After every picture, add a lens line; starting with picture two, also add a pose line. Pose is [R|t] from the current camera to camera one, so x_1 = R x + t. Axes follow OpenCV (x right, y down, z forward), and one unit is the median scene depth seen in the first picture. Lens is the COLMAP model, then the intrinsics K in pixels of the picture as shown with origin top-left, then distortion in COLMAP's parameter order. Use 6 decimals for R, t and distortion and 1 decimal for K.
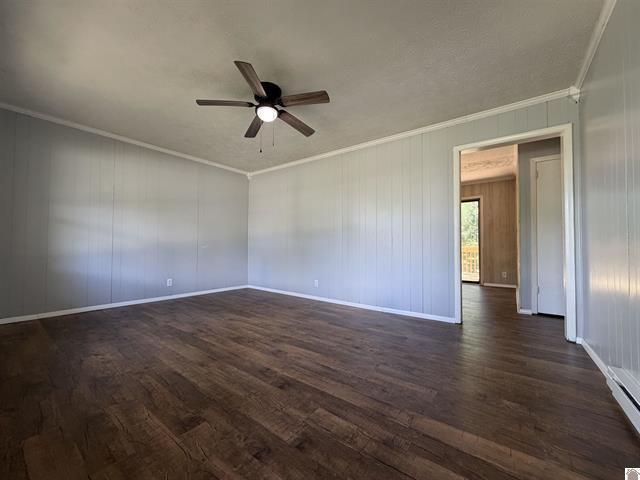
lens RADIAL K [[255.7, 0, 318.0], [0, 255.7, 241.9], [0, 0, 1]] dist [0.008338, 0.000398]
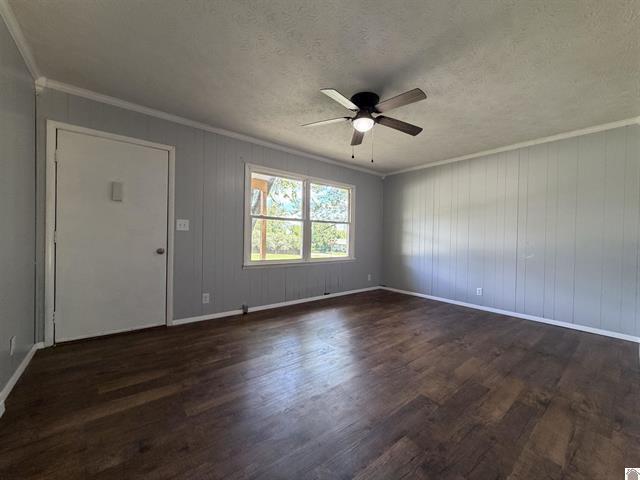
lens RADIAL K [[255.7, 0, 317.1], [0, 255.7, 240.5], [0, 0, 1]] dist [0.008338, 0.000398]
pose [[-0.245297, 0.002292, -0.969445, 0.698803], [-0.005626, 0.999977, 0.003788, -0.045515], [0.969432, 0.006384, -0.245278, 0.929110]]
